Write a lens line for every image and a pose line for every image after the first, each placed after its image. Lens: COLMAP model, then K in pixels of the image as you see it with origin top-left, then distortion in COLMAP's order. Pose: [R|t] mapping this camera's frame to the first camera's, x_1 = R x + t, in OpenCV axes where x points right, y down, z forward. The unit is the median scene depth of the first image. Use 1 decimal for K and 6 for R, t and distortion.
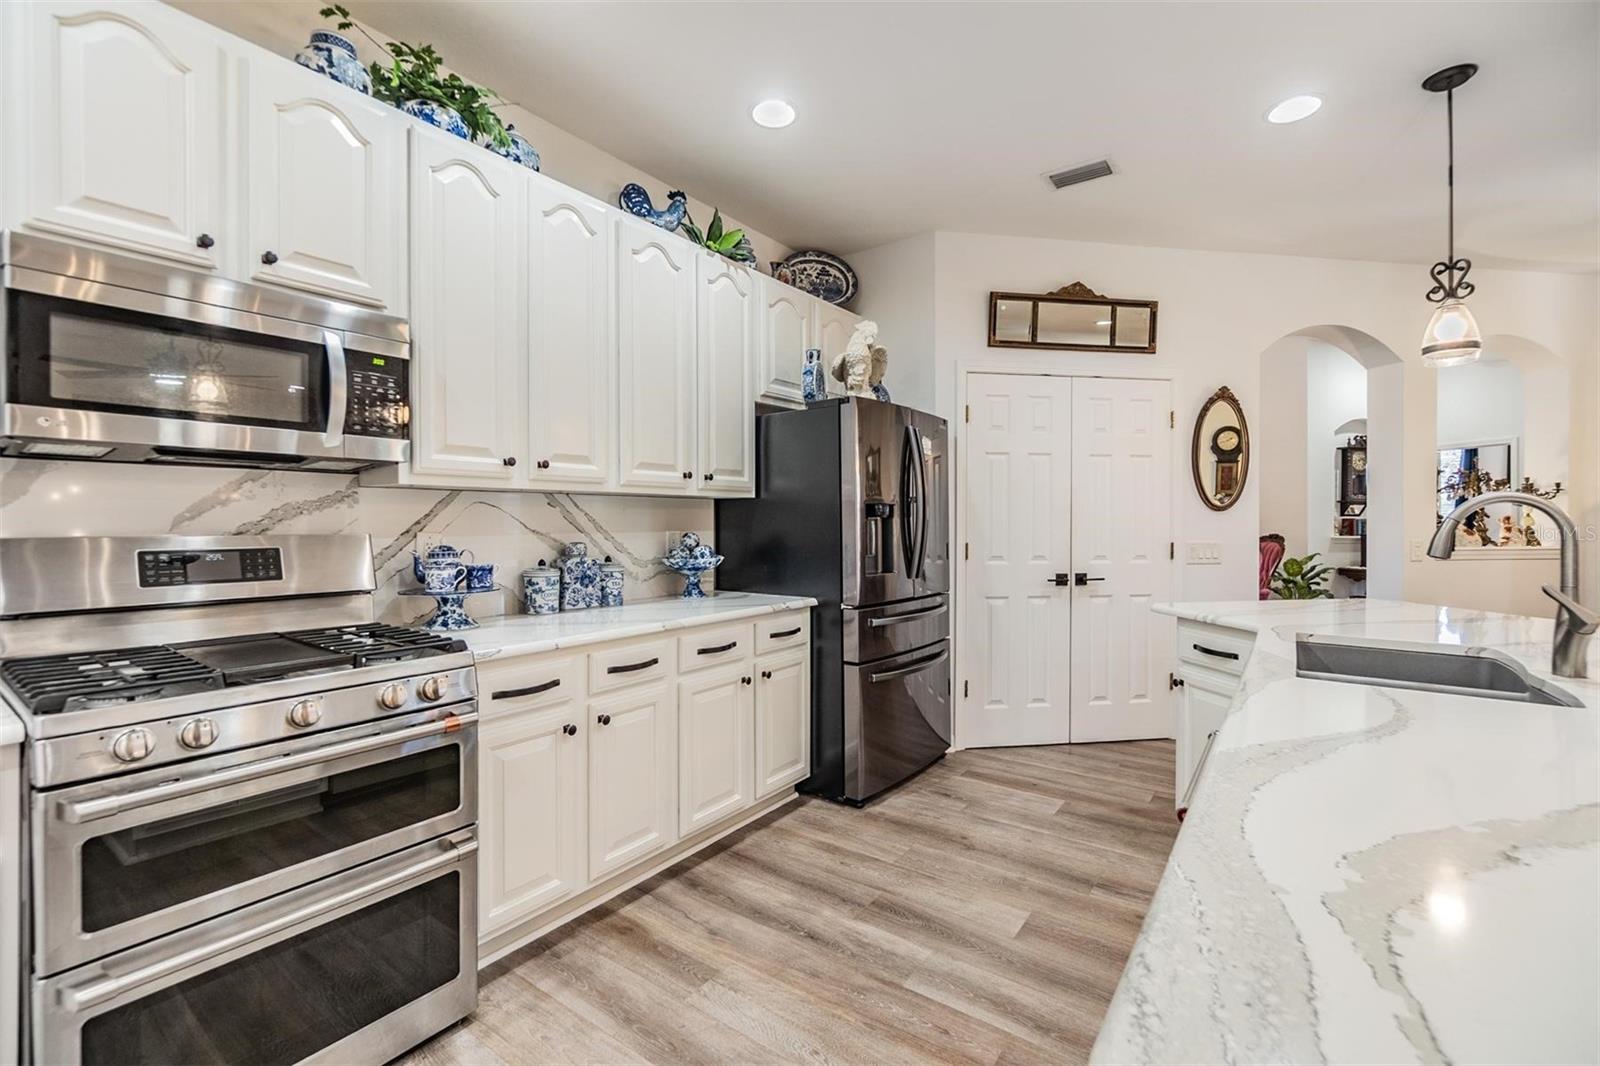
lens RADIAL K [[698.7, 0, 794.2], [0, 698.7, 524.5], [0, 0, 1]] dist [-0.001444, -0.000053]
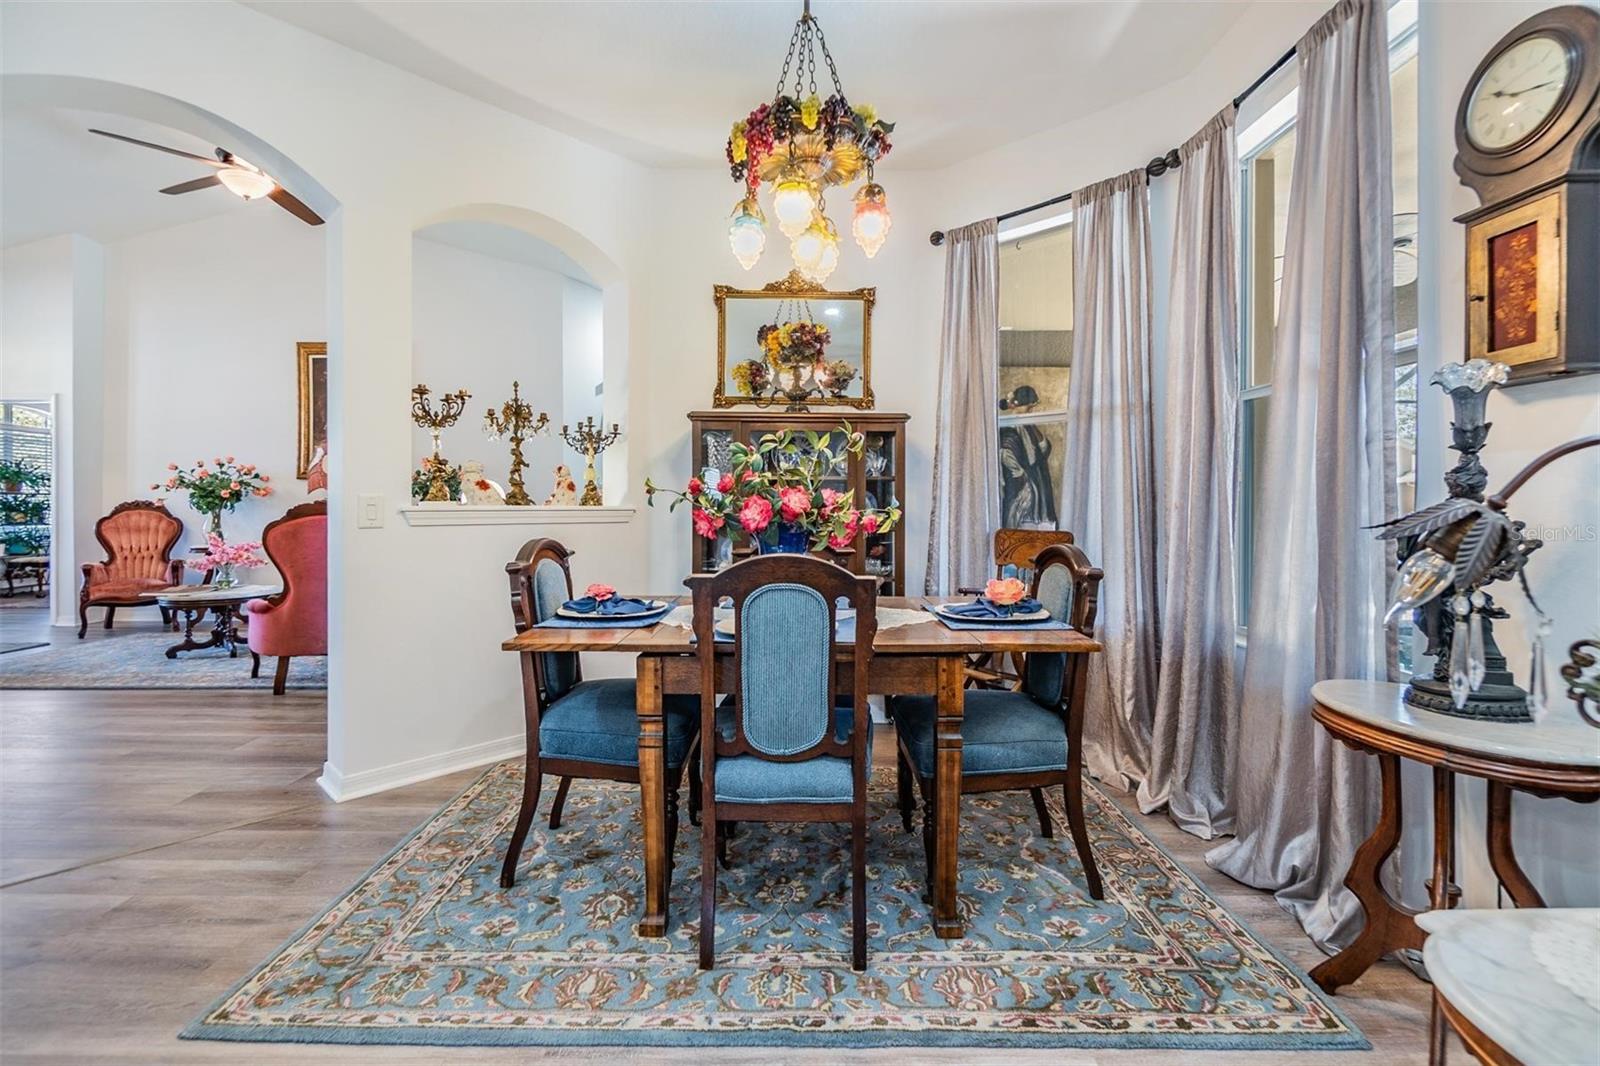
lens RADIAL K [[703.7, 0, 787.9], [0, 703.7, 508.2], [0, 0, 1]] dist [-0.000972, -0.000136]
pose [[0.805258, -0.000405, 0.592925, 1.214401], [0.000444, 1.000000, 0.000080, 0.051403], [-0.592925, 0.000199, 0.805258, 0.395027]]
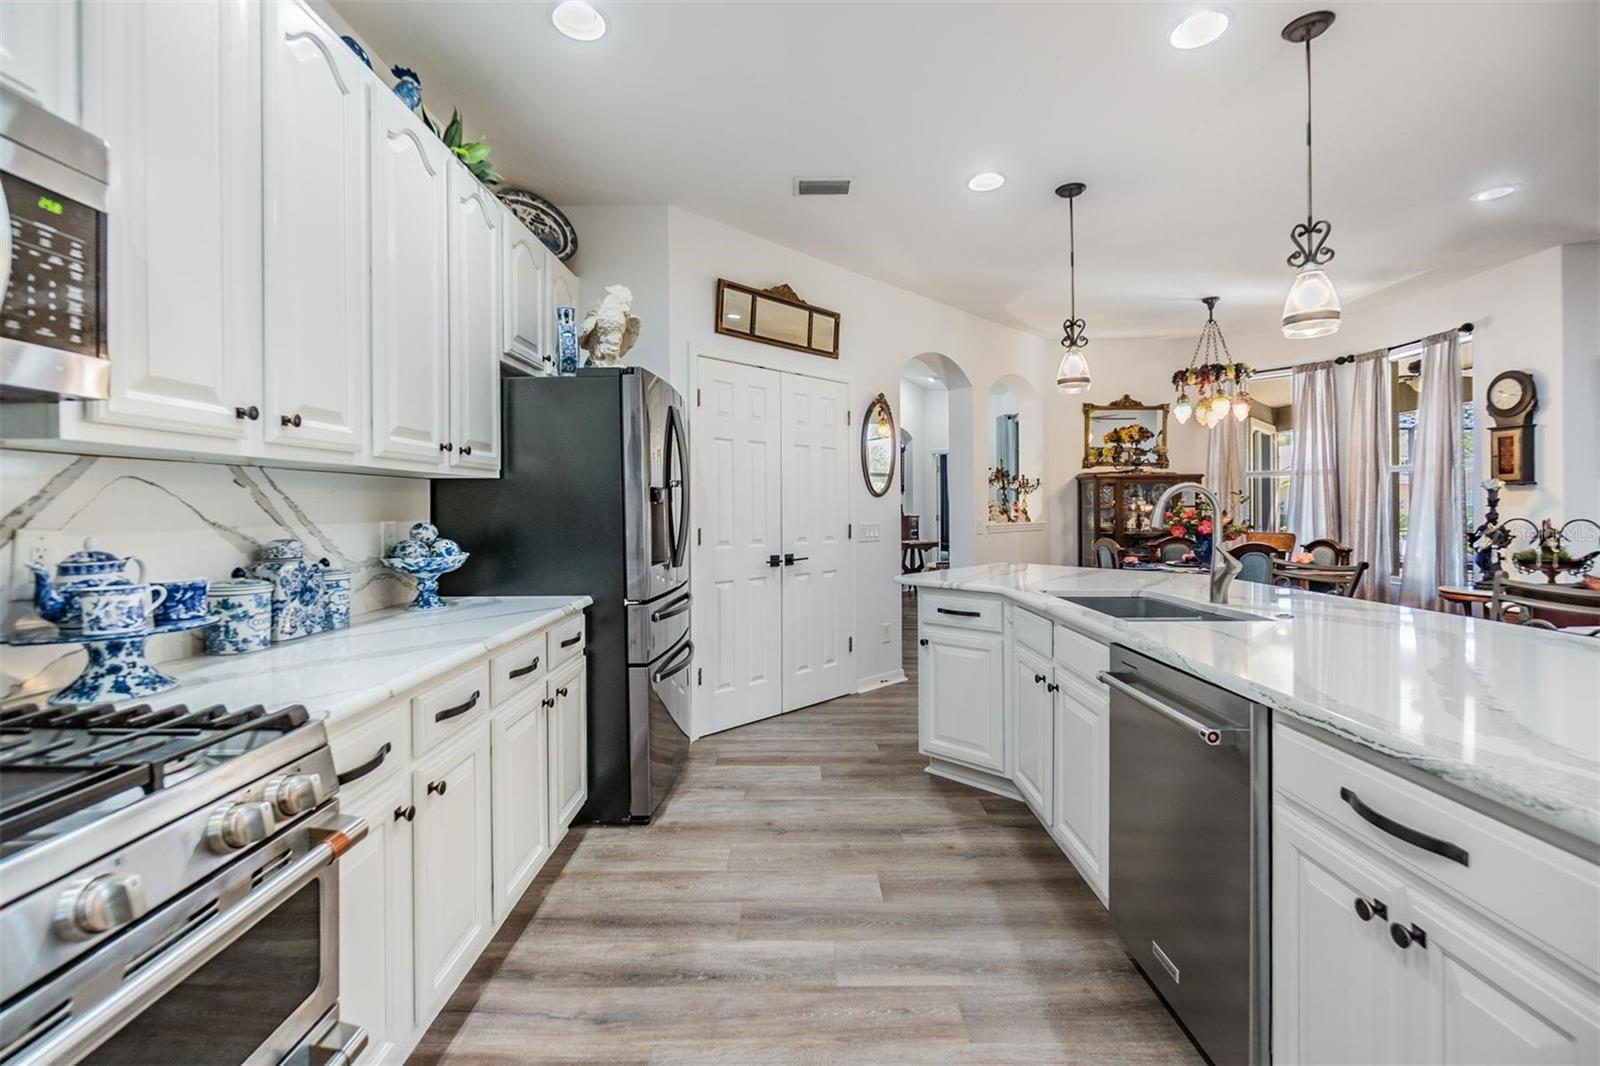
lens RADIAL K [[700.7, 0, 795.1], [0, 700.7, 508.5], [0, 0, 1]] dist [-0.002524, -0.000112]
pose [[0.808827, -0.006836, 0.588007, -0.297282], [0.009704, 0.999951, -0.001723, 0.001409], [-0.587967, 0.007100, 0.808854, 0.161338]]
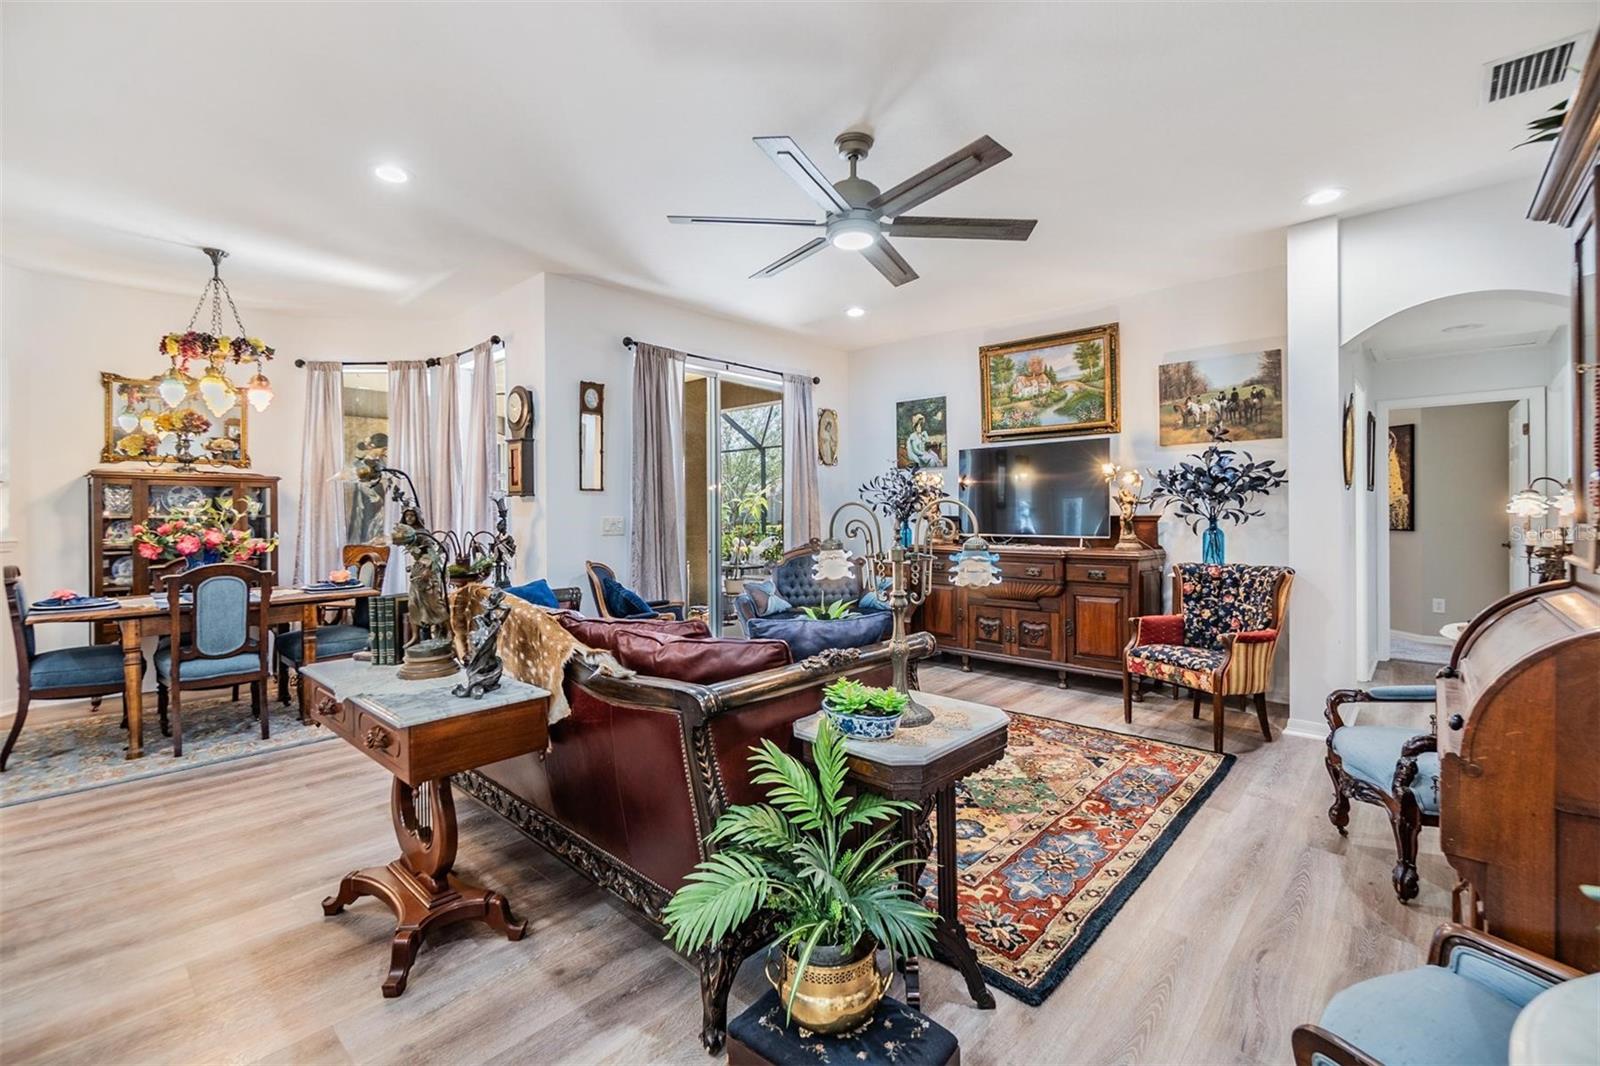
lens RADIAL K [[697.8, 0, 792.8], [0, 697.8, 513.7], [0, 0, 1]] dist [-0.003473, -0.000155]
pose [[0.111467, -0.005344, 0.993754, 0.391413], [0.008213, 0.999956, 0.004456, -0.000197], [-0.993734, 0.007665, 0.111506, -0.332988]]
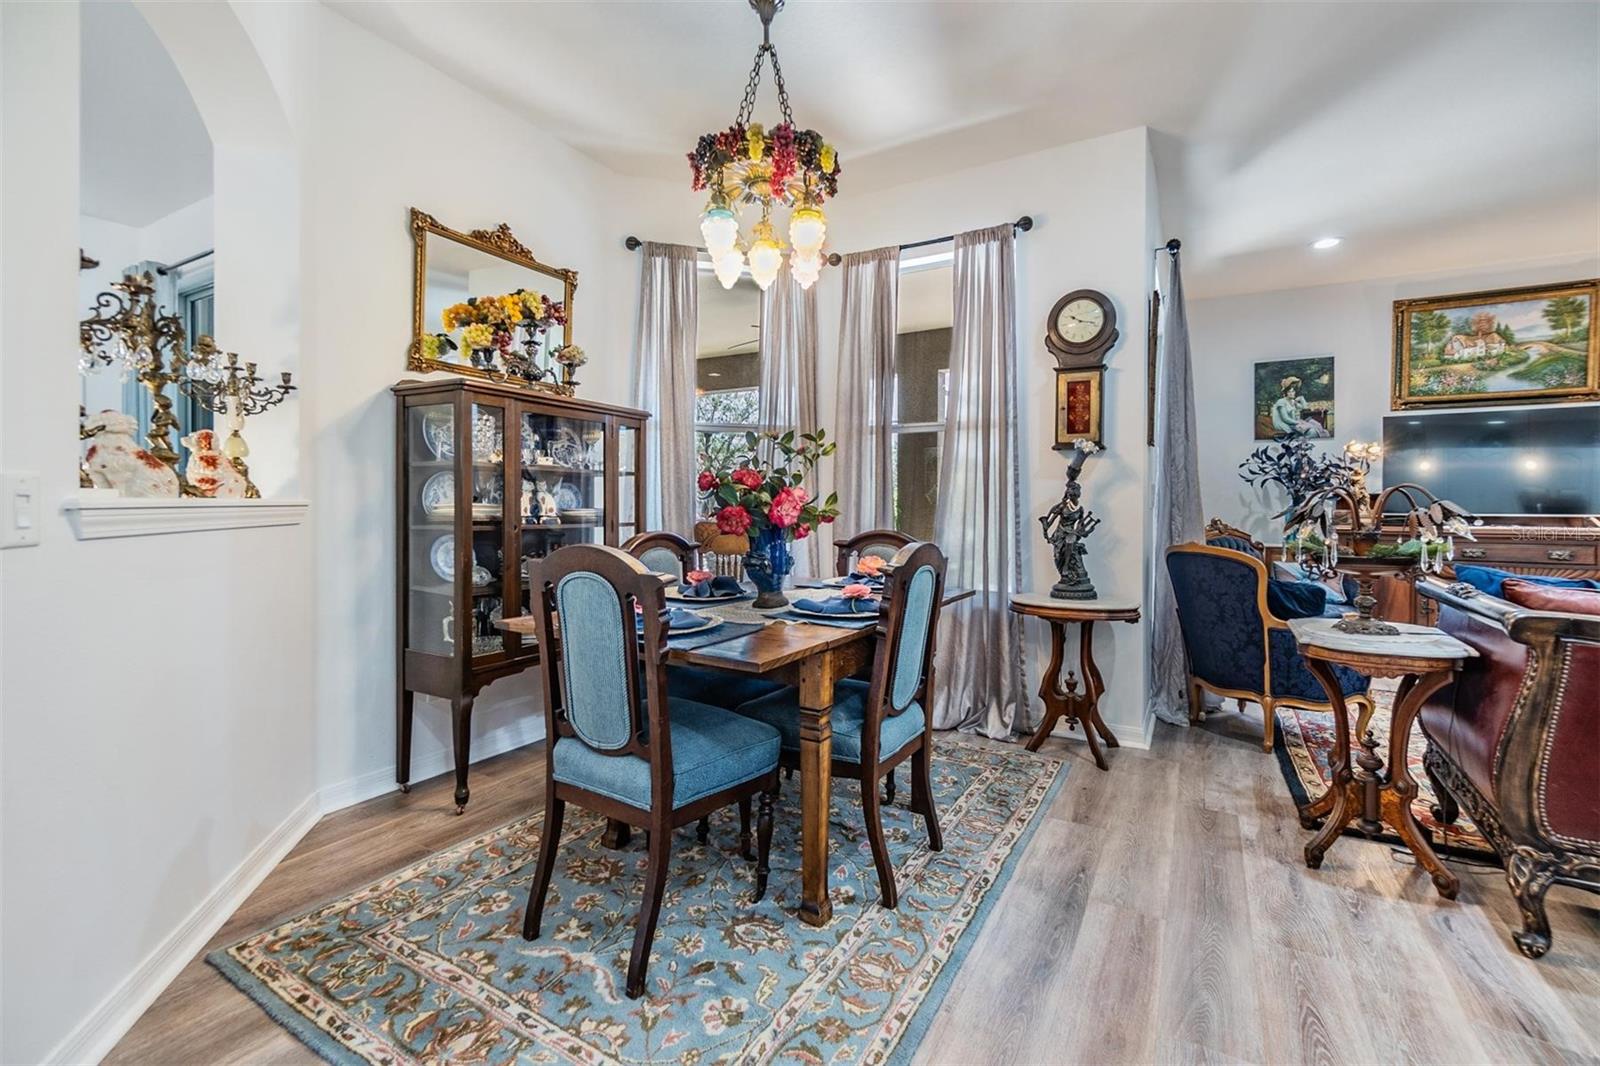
lens RADIAL K [[700.7, 0, 795.1], [0, 700.7, 508.5], [0, 0, 1]] dist [-0.002524, -0.000112]
pose [[-0.102440, -0.008163, 0.994706, 0.859017], [-0.003837, 0.999962, 0.007811, 0.049486], [-0.994732, -0.003016, -0.102467, 1.061735]]
